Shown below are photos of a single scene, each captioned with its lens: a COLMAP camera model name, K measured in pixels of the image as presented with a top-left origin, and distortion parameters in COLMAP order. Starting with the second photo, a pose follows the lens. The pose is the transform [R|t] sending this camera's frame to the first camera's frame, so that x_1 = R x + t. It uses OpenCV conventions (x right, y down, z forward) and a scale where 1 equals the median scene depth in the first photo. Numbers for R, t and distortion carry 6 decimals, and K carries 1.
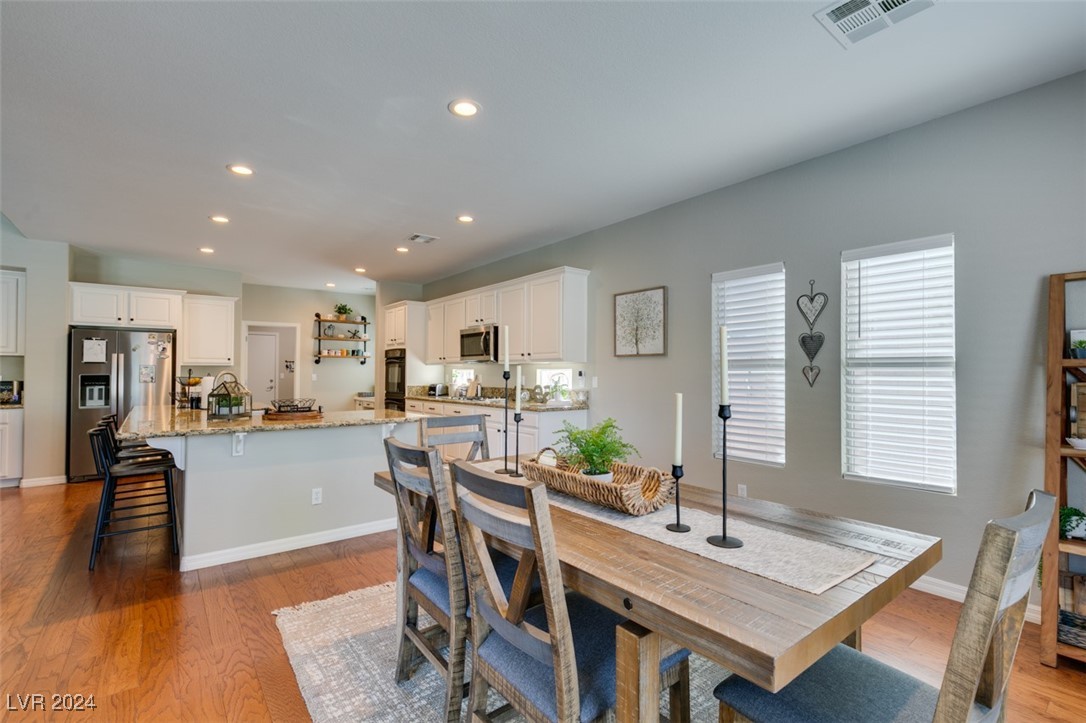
lens RADIAL K [[489.0, 0, 544.6], [0, 489.0, 364.8], [0, 0, 1]] dist [0.008181, -0.001981]
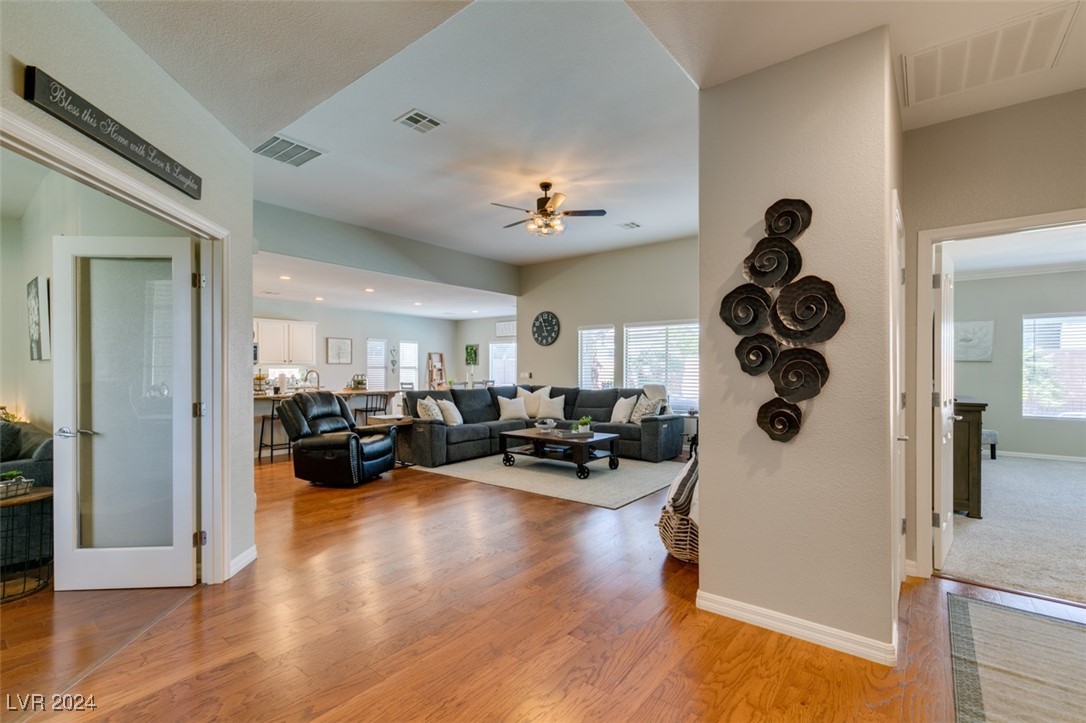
lens RADIAL K [[489.0, 0, 537.0], [0, 489.0, 367.7], [0, 0, 1]] dist [0.008181, -0.001981]
pose [[-0.221455, 0.002631, 0.975167, -2.035297], [-0.012775, 0.999903, -0.005599, 0.002948], [-0.975087, -0.013698, -0.221400, 0.447003]]
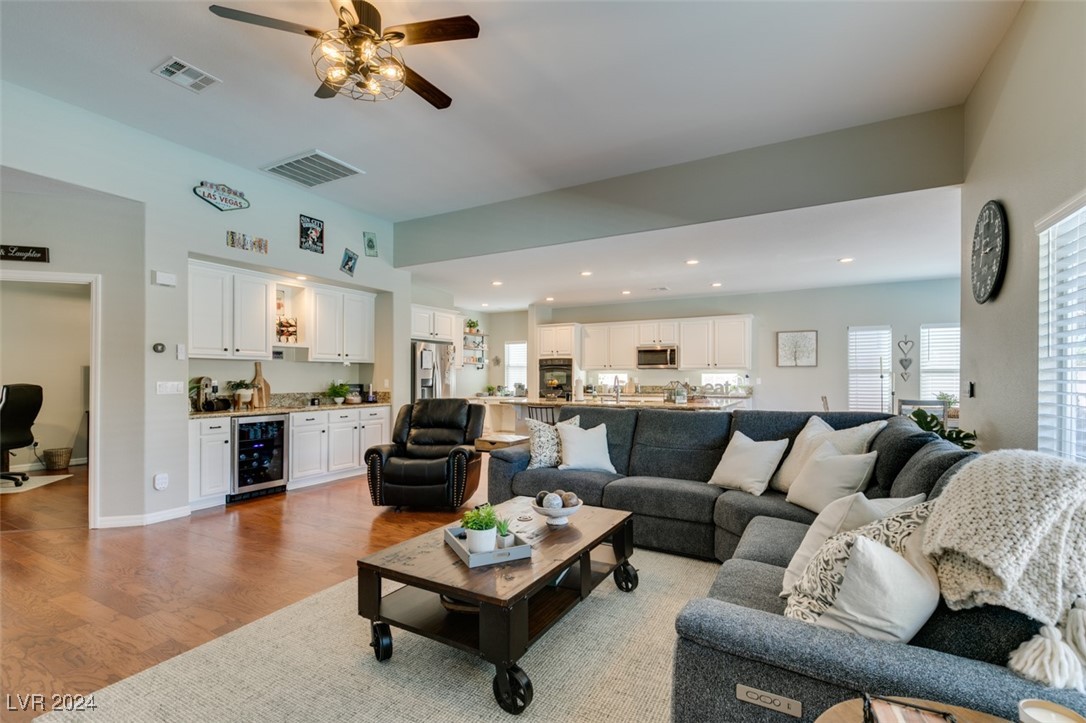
lens RADIAL K [[489.0, 0, 545.5], [0, 489.0, 370.6], [0, 0, 1]] dist [0.008181, -0.001981]
pose [[0.918980, 0.001550, 0.394300, -1.129930], [-0.003062, 0.999990, 0.003206, -0.004926], [-0.394292, -0.004154, 0.918976, -0.263772]]
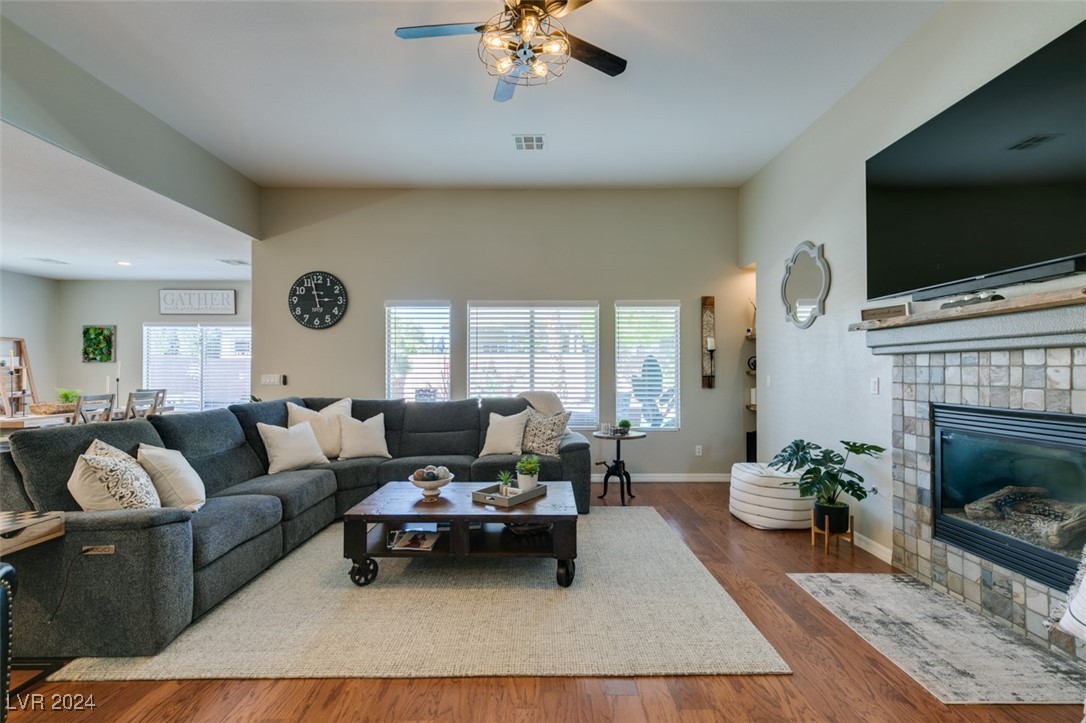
lens RADIAL K [[489.0, 0, 539.6], [0, 489.0, 365.0], [0, 0, 1]] dist [0.008181, -0.001981]
pose [[-0.788197, 0.006575, 0.615388, -1.381874], [-0.008054, 0.999747, -0.020998, 0.006953], [-0.615371, -0.021507, -0.787944, 0.549158]]
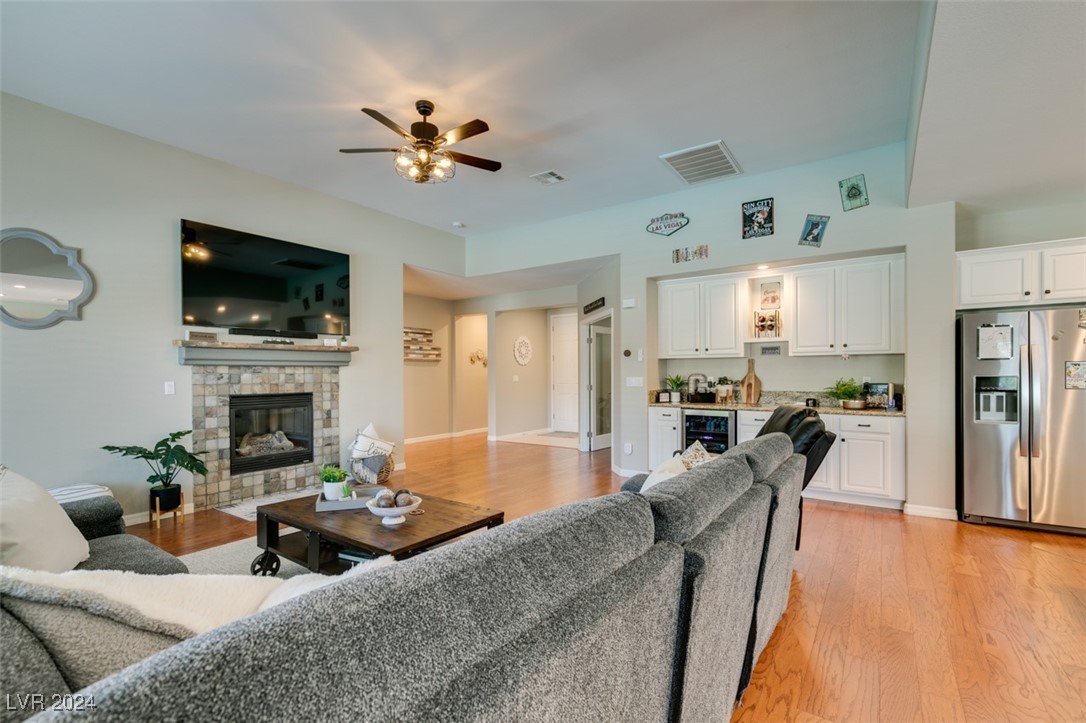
lens RADIAL K [[489.0, 0, 543.3], [0, 489.0, 373.9], [0, 0, 1]] dist [0.008181, -0.001981]
pose [[0.289040, -0.002711, -0.957313, -0.428760], [0.019019, 0.999815, 0.002910, 0.002616], [0.957128, -0.019048, 0.289038, 0.177912]]
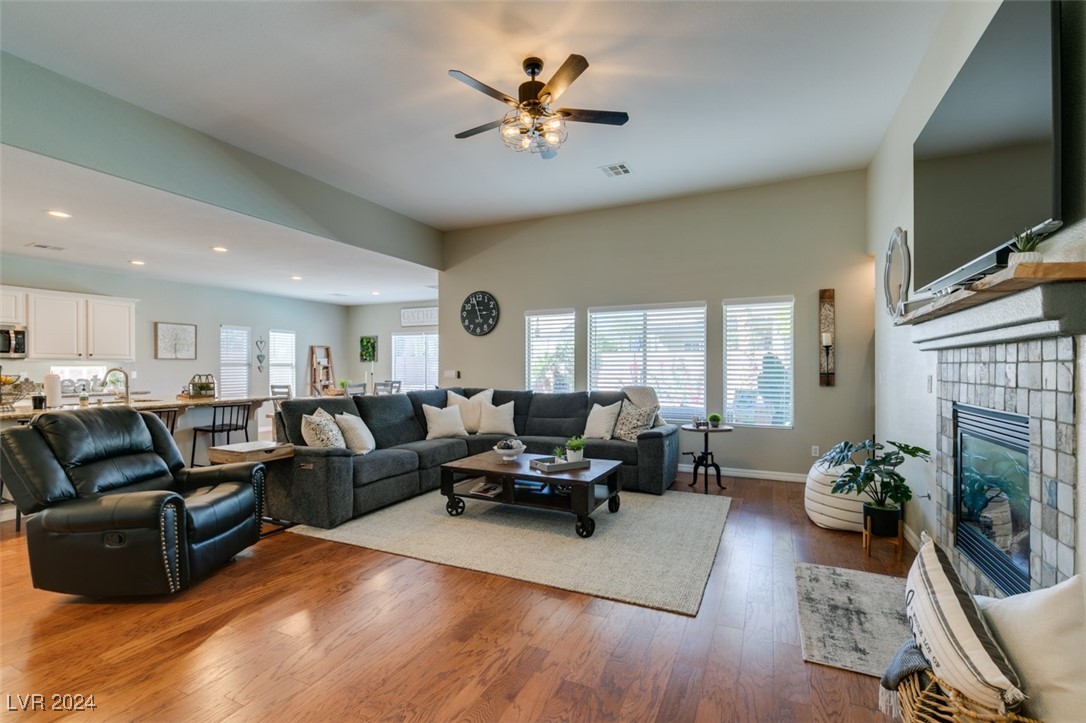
lens RADIAL K [[489.0, 0, 538.7], [0, 489.0, 365.0], [0, 0, 1]] dist [0.008181, -0.001981]
pose [[-0.437501, 0.004303, 0.899208, -1.636328], [-0.010703, 0.999893, -0.009992, 0.005355], [-0.899154, -0.013996, -0.437408, 0.468631]]
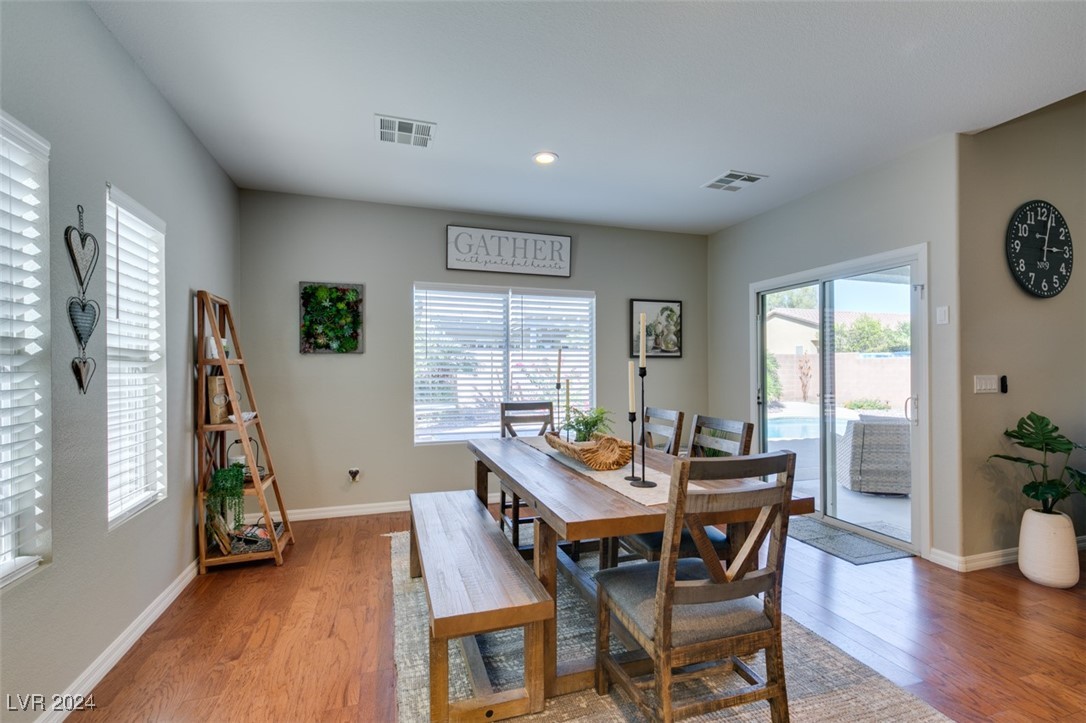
lens RADIAL K [[489.0, 0, 542.0], [0, 489.0, 365.4], [0, 0, 1]] dist [0.008181, -0.001981]
pose [[-0.938612, 0.003676, 0.344954, -0.089660], [-0.004021, 0.999759, -0.021596, 0.013055], [-0.344950, -0.021657, -0.938371, 0.799422]]
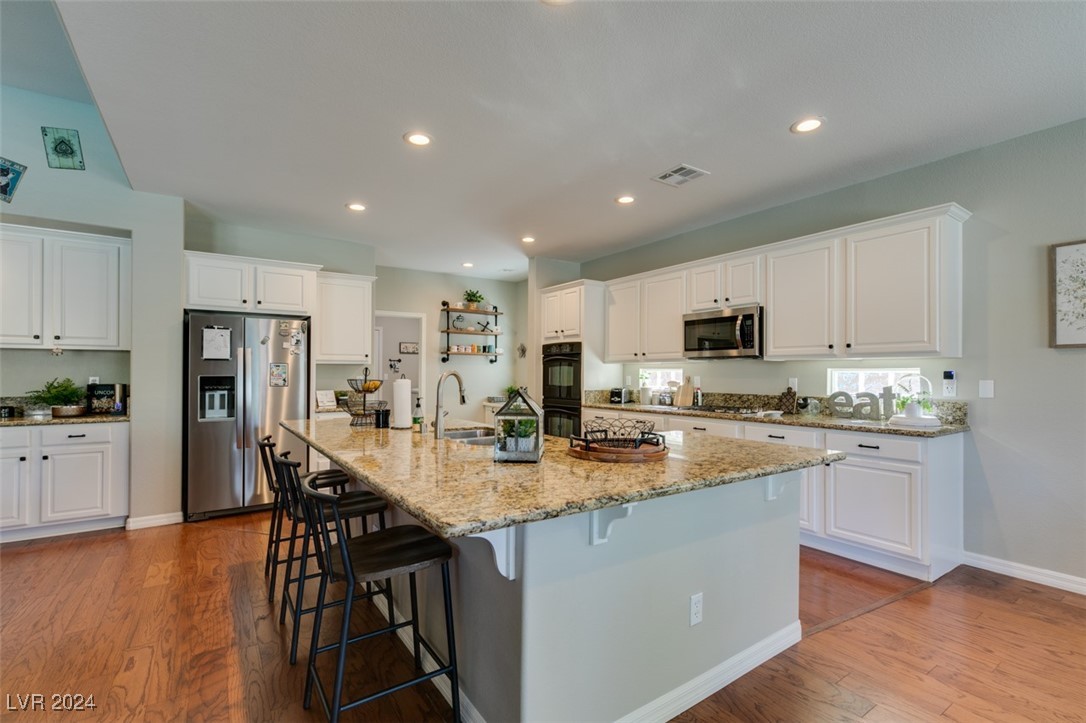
lens RADIAL K [[489.0, 0, 545.3], [0, 489.0, 369.1], [0, 0, 1]] dist [0.008181, -0.001981]
pose [[0.997911, 0.000048, -0.064606, -0.373391], [0.000465, 0.999968, 0.007931, 0.004244], [0.064604, -0.007944, 0.997879, 0.293966]]
